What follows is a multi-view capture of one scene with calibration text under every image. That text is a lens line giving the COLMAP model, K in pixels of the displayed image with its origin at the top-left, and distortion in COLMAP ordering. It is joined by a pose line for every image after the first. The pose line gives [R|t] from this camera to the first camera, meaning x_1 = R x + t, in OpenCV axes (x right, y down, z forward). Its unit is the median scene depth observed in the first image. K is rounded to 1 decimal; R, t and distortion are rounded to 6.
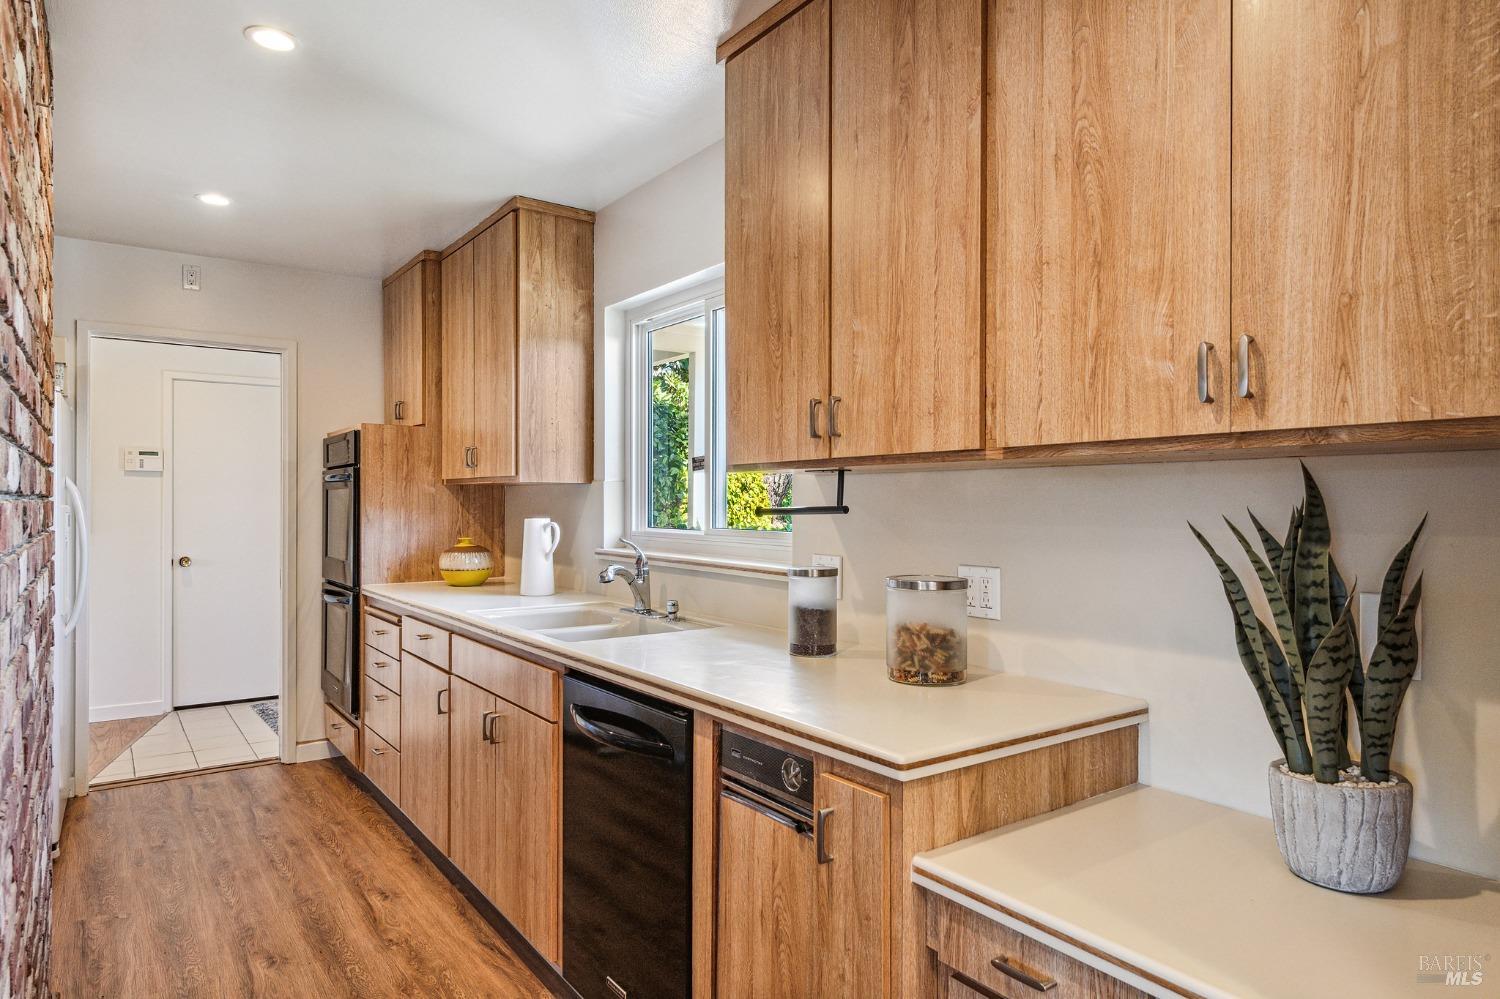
lens RADIAL K [[906.3, 0, 755.0], [0, 906.3, 512.9], [0, 0, 1]] dist [0.010858, -0.001085]
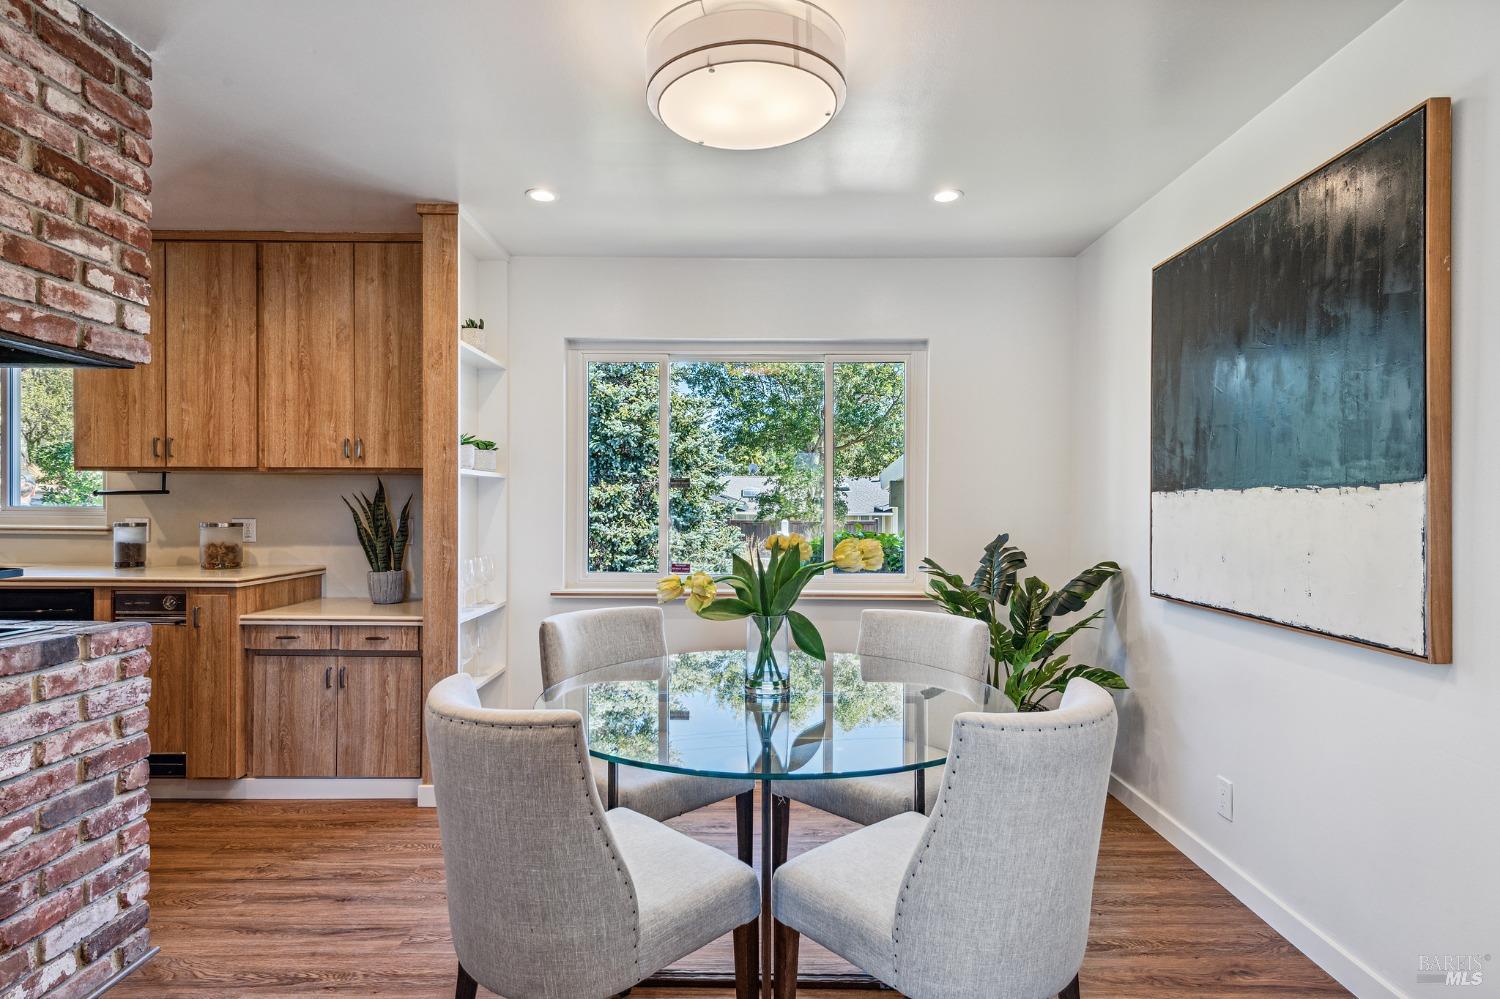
lens RADIAL K [[779.7, 0, 758.8], [0, 779.7, 511.4], [0, 0, 1]] dist [0.000063, -0.001360]
pose [[0.590677, -0.003396, 0.806901, -0.698504], [0.002749, 0.999994, 0.002196, 0.053074], [-0.806904, 0.000921, 0.590683, -1.451689]]
